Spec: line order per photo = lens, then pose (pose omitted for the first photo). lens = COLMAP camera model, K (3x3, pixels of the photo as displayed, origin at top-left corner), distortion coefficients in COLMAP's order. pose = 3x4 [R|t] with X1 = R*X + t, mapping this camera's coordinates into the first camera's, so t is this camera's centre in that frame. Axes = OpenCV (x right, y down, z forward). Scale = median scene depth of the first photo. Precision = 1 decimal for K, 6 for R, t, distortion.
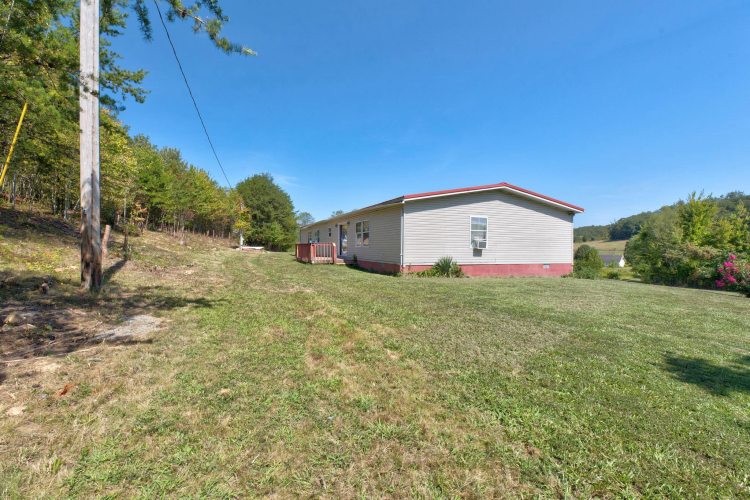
lens RADIAL K [[345.0, 0, 375.0], [0, 345.0, 250.0], [0, 0, 1]] dist [0.000354, 0.000193]
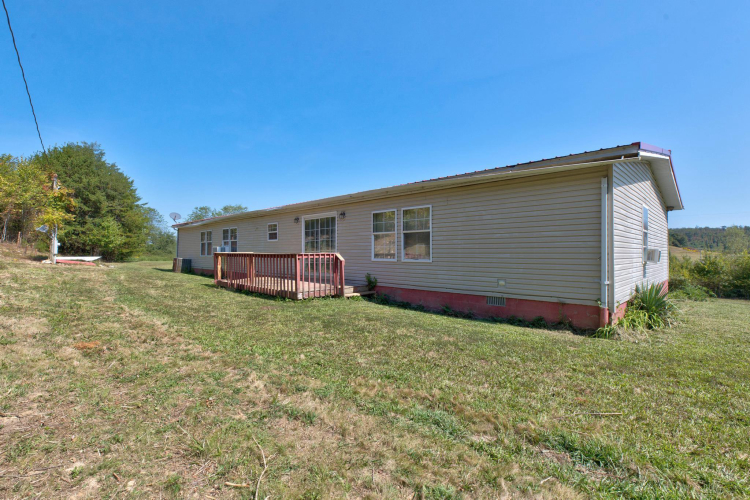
lens RADIAL K [[345.0, 0, 375.0], [0, 345.0, 250.0], [0, 0, 1]] dist [0.000354, 0.000193]
pose [[0.913292, -0.003641, 0.407289, -0.142304], [0.008964, 0.999898, -0.011161, -0.010045], [-0.407207, 0.013844, 0.913231, 0.284887]]
